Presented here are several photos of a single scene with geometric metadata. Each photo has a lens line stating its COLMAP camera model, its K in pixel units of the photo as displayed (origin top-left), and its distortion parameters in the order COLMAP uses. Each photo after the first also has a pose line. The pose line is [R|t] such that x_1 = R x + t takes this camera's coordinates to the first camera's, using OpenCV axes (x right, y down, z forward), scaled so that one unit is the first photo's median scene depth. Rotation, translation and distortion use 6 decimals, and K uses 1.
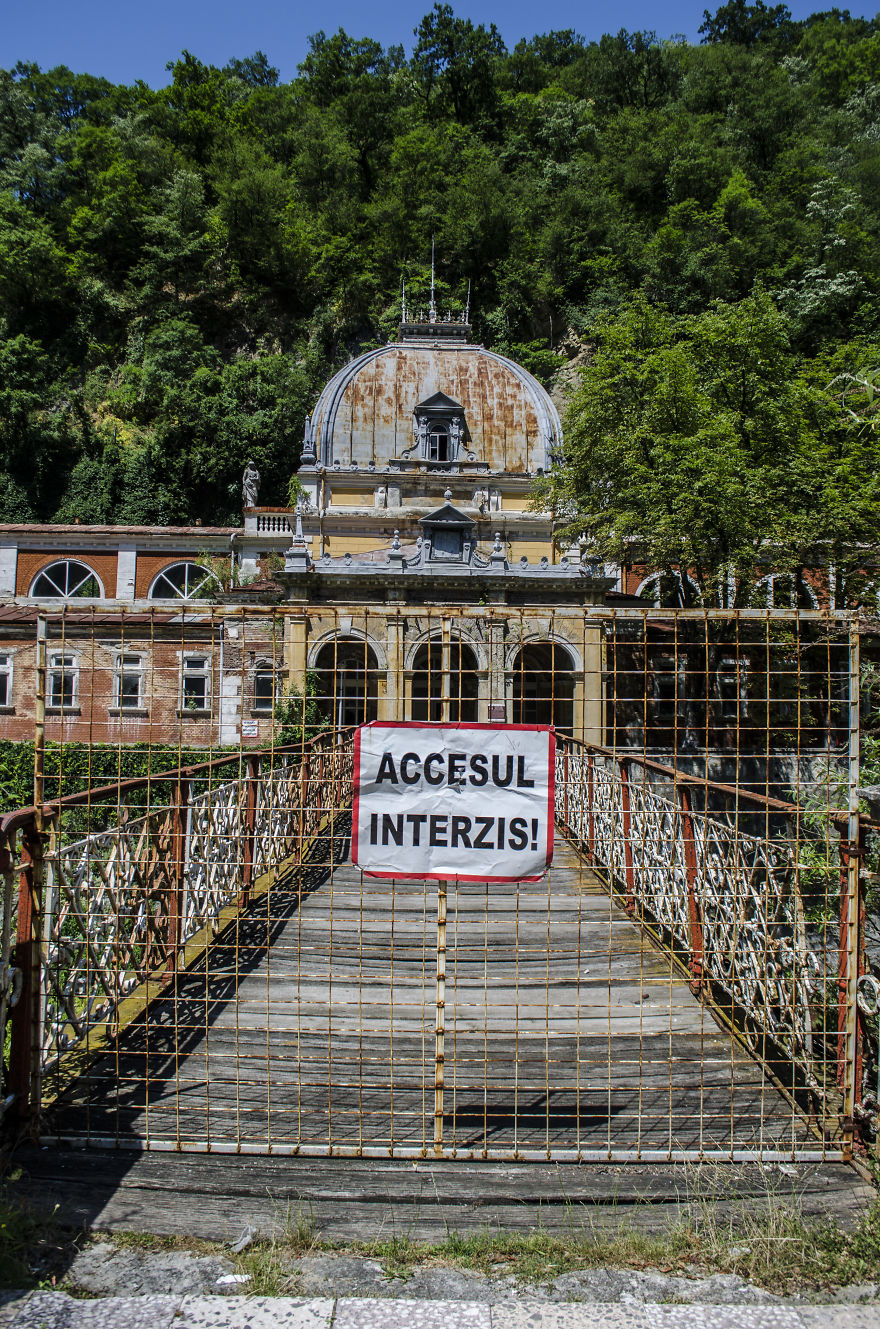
lens RADIAL K [[1031.3, 0, 423.5], [0, 1031.3, 654.9], [0, 0, 1]] dist [-0.088039, 0.024953]
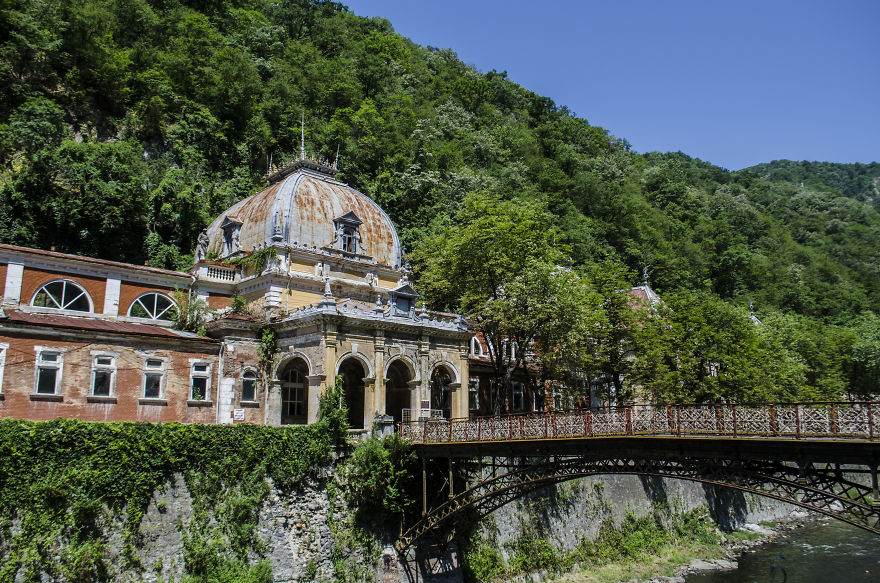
lens RADIAL K [[682.9, 0, 440.0], [0, 682.9, 291.5], [0, 0, 1]] dist [-0.088039, 0.024953]
pose [[0.761301, 0.114559, 0.638198, -0.571841], [-0.037489, 0.990399, -0.133060, 0.015473], [-0.647314, 0.077373, 0.758286, 0.076476]]
